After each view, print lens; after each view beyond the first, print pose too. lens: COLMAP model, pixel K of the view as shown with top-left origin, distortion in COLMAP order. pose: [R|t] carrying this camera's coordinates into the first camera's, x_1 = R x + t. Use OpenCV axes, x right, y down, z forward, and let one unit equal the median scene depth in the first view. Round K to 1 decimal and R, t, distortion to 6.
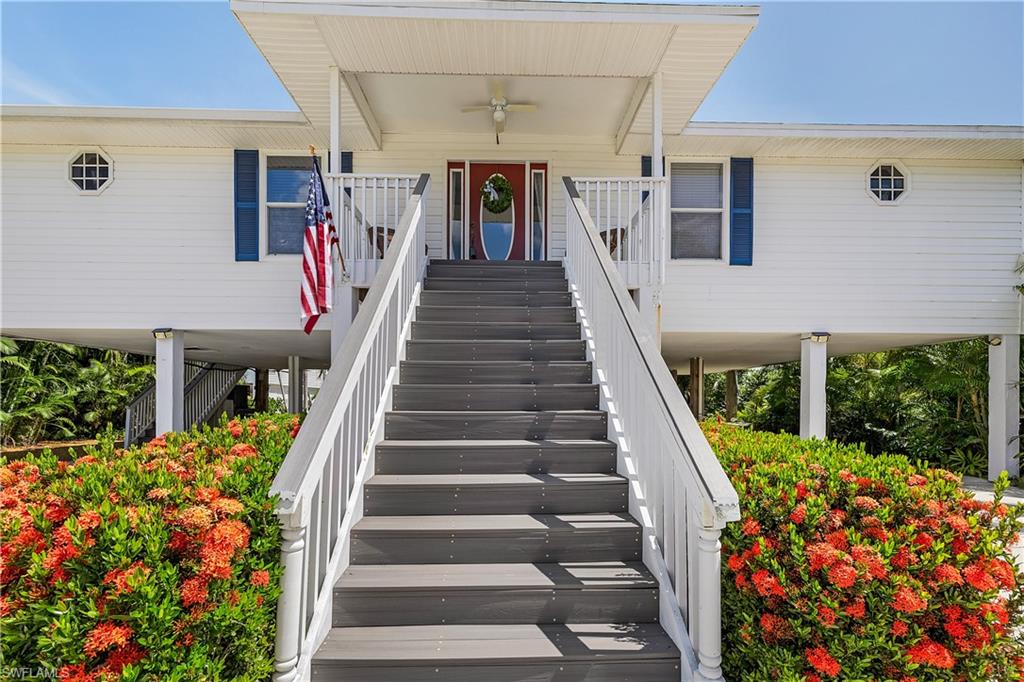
lens RADIAL K [[450.8, 0, 510.1], [0, 450.8, 403.8], [0, 0, 1]] dist [0.003521, 0.000412]
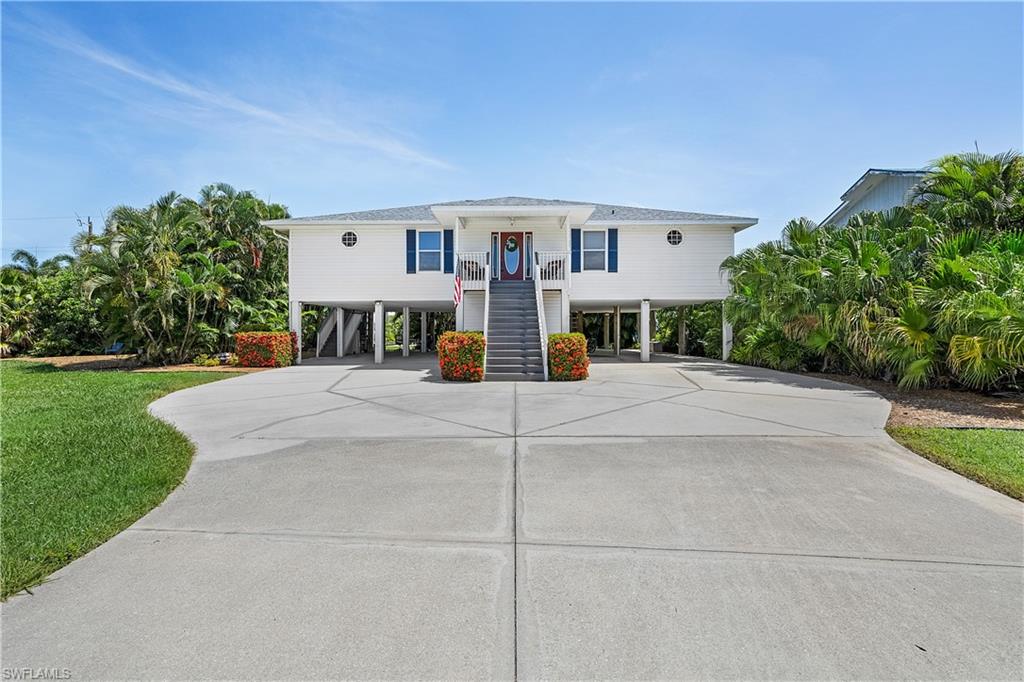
lens RADIAL K [[431.0, 0, 509.4], [0, 431.0, 335.1], [0, 0, 1]] dist [0.003238, 0.000584]
pose [[0.999609, -0.006609, -0.027179, 0.018793], [0.006774, 0.999959, 0.006003, 0.009228], [0.027138, -0.006185, 0.999613, -1.324153]]
